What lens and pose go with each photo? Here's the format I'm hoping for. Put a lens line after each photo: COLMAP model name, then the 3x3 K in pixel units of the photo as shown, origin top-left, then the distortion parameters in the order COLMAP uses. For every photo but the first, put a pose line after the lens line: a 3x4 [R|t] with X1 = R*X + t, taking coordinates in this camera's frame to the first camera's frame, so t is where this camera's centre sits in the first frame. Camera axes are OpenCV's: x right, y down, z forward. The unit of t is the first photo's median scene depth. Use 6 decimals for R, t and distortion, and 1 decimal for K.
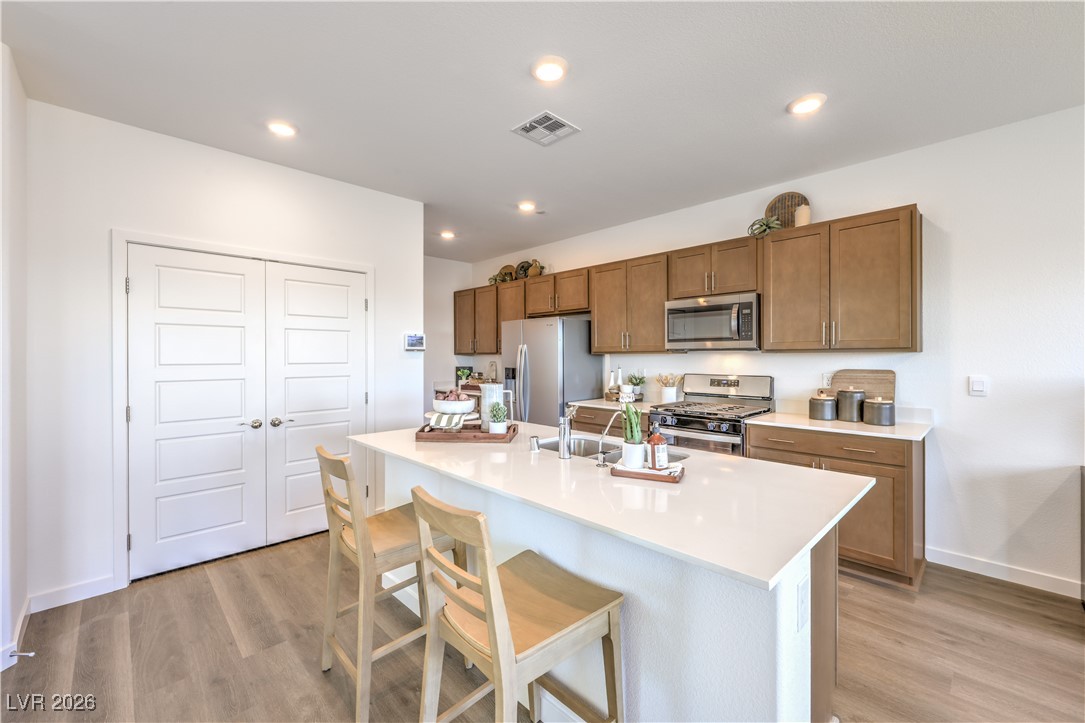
lens RADIAL K [[443.7, 0, 554.4], [0, 443.7, 355.3], [0, 0, 1]] dist [0.002184, 0.001110]
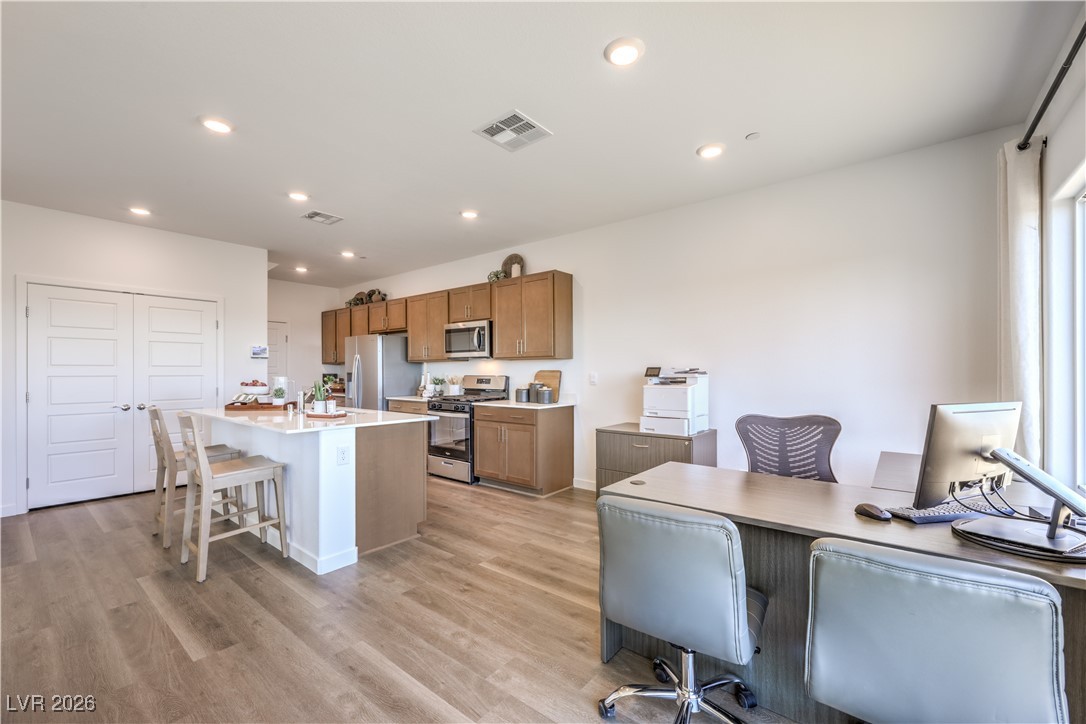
lens RADIAL K [[444.1, 0, 540.9], [0, 444.1, 369.3], [0, 0, 1]] dist [0.002184, 0.001110]
pose [[0.994562, 0.001747, 0.104128, 0.459997], [-0.001541, 0.999997, -0.002061, 0.028908], [-0.104131, 0.001889, 0.994562, -0.512763]]
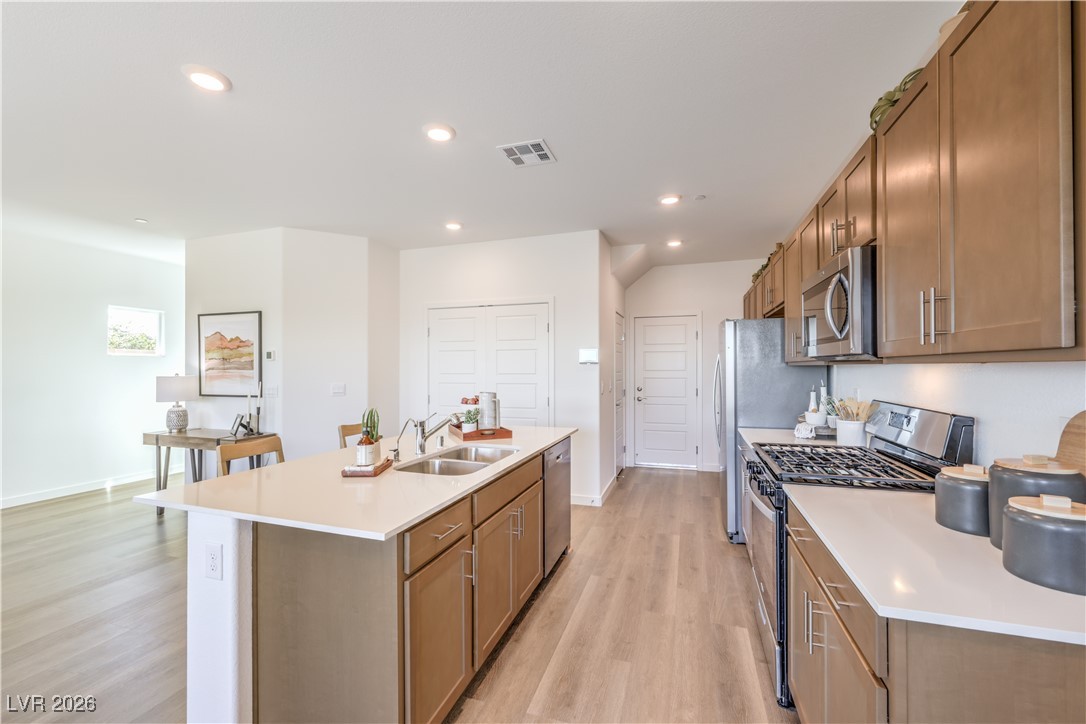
lens RADIAL K [[444.1, 0, 536.2], [0, 444.1, 364.7], [0, 0, 1]] dist [0.002184, 0.001110]
pose [[0.446418, -0.006564, -0.894800, 0.718751], [0.000953, 0.999976, -0.006860, -0.001706], [0.894824, 0.002209, 0.446414, 0.425843]]
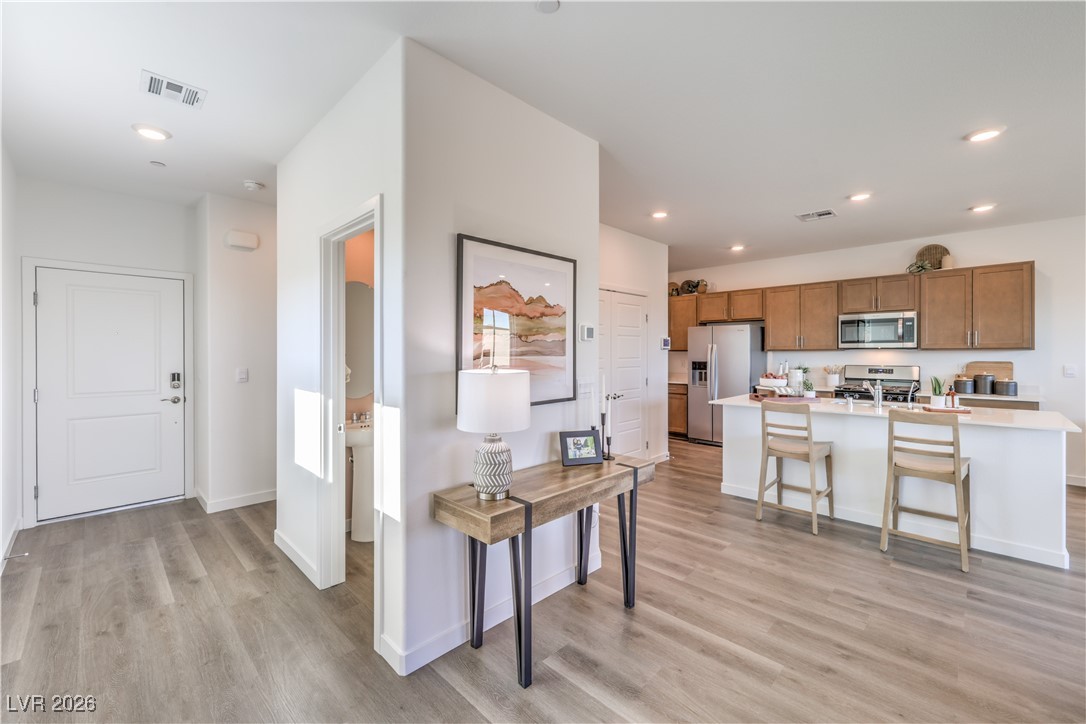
lens RADIAL K [[444.1, 0, 562.2], [0, 444.1, 351.7], [0, 0, 1]] dist [0.002184, 0.001110]
pose [[0.999560, -0.000947, 0.029632, -0.779858], [0.000947, 1.000000, 0.000014, -0.002932], [-0.029632, 0.000014, 0.999561, -0.476408]]
